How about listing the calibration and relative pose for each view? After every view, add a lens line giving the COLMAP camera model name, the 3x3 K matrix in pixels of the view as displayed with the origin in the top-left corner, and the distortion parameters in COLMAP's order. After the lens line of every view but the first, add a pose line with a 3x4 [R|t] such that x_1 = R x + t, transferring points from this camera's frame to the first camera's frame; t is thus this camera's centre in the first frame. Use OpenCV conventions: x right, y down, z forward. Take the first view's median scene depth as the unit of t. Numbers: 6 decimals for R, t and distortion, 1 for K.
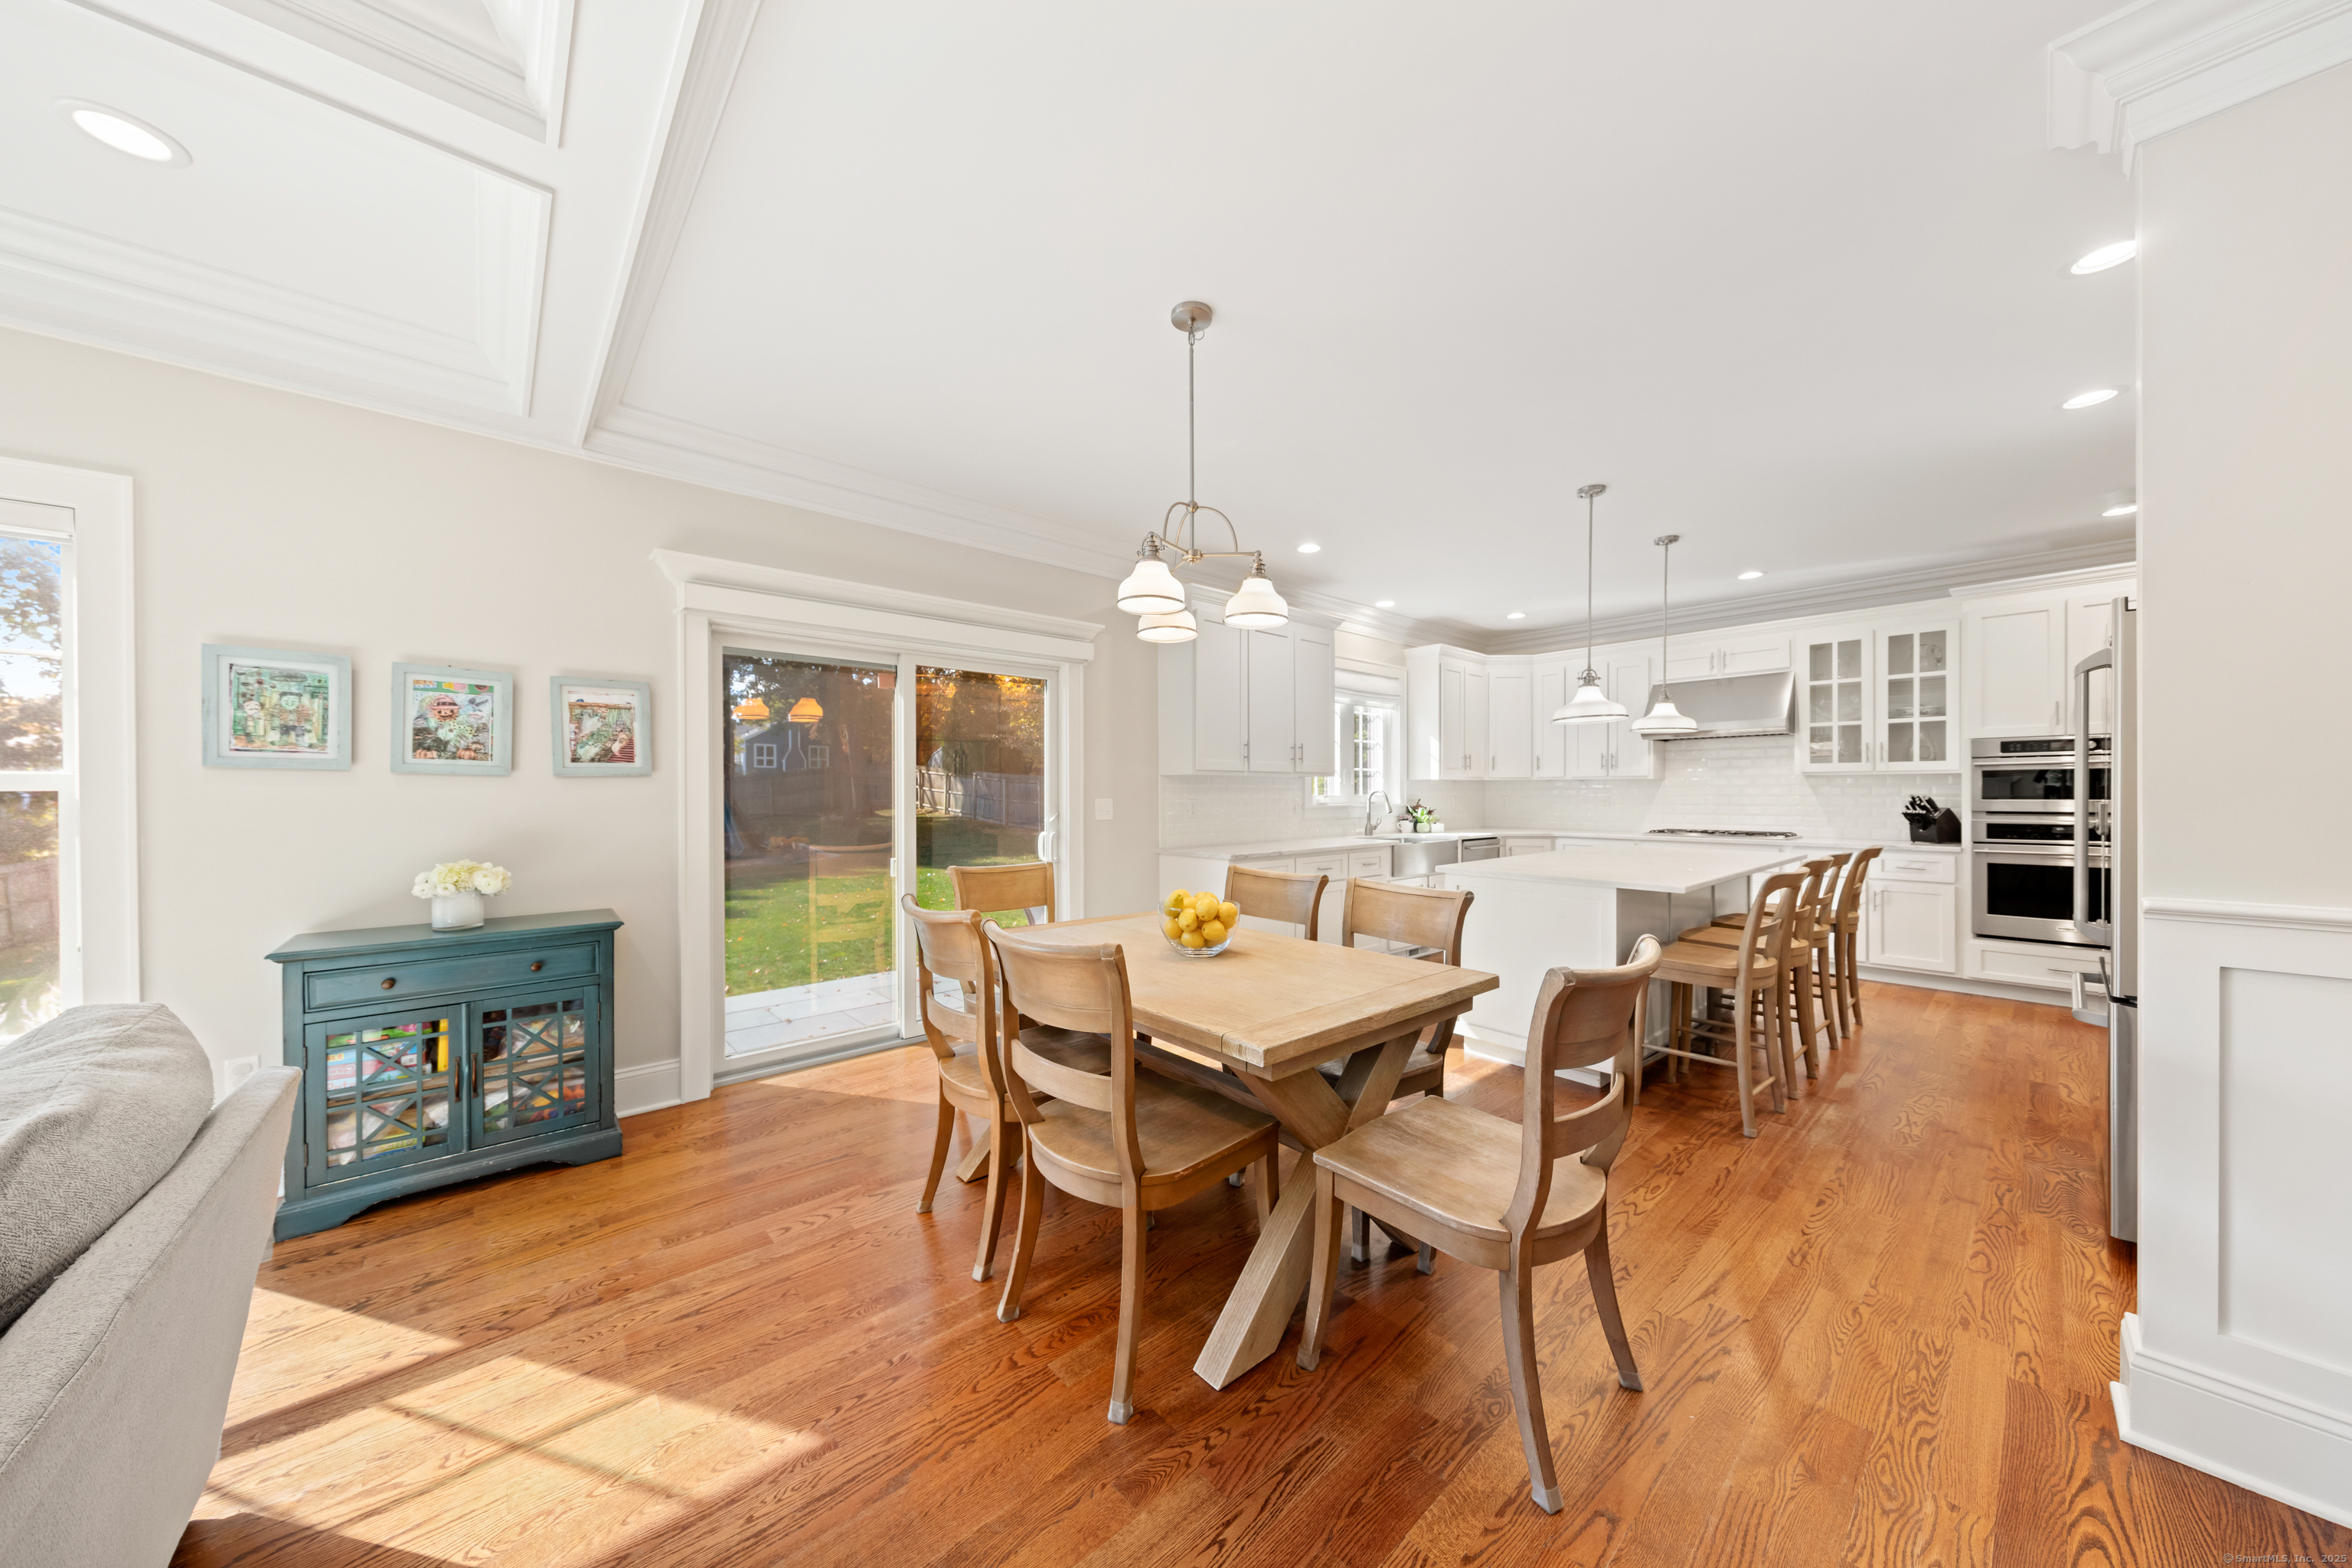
lens RADIAL K [[764.1, 0, 1176.0], [0, 764.1, 784.0], [0, 0, 1]] dist [0.001121, 0.000043]
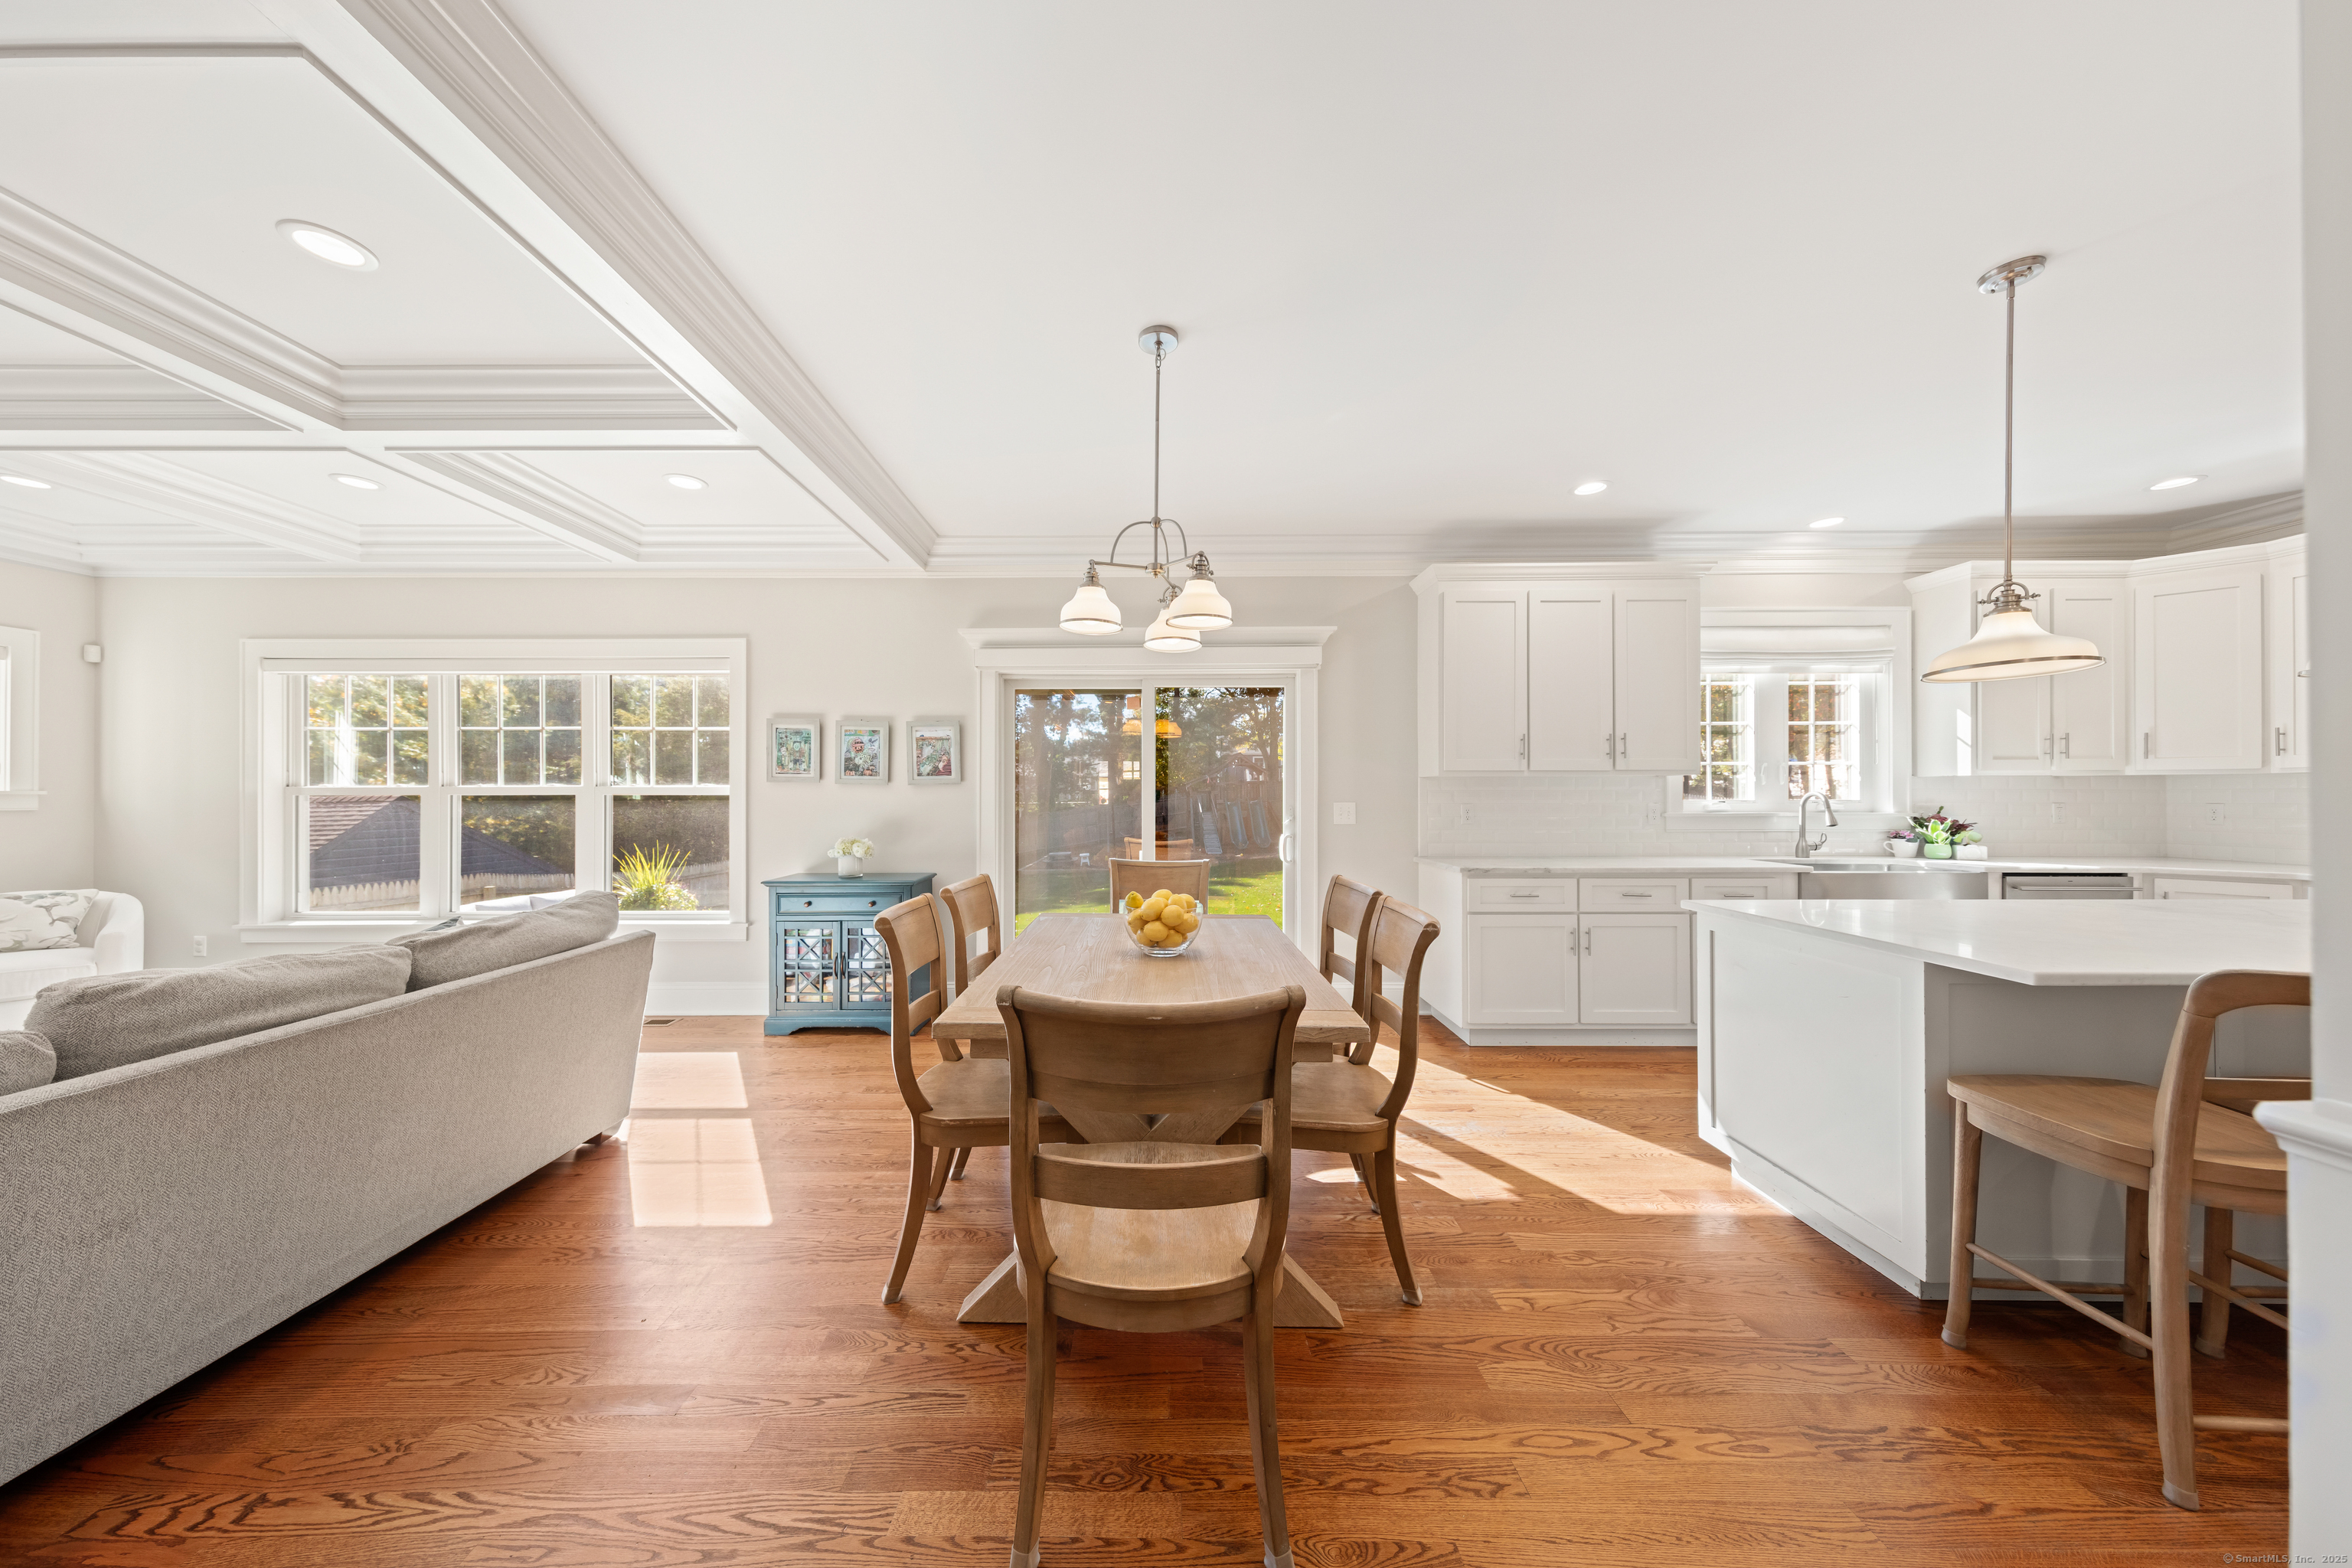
lens RADIAL K [[751.5, 0, 1176.0], [0, 751.5, 784.0], [0, 0, 1]] dist [0.006735, -0.000150]
pose [[0.749409, -0.008968, -0.662046, 0.580444], [0.006663, 0.999960, -0.006003, -0.000432], [0.662073, 0.000087, 0.749439, 0.204579]]
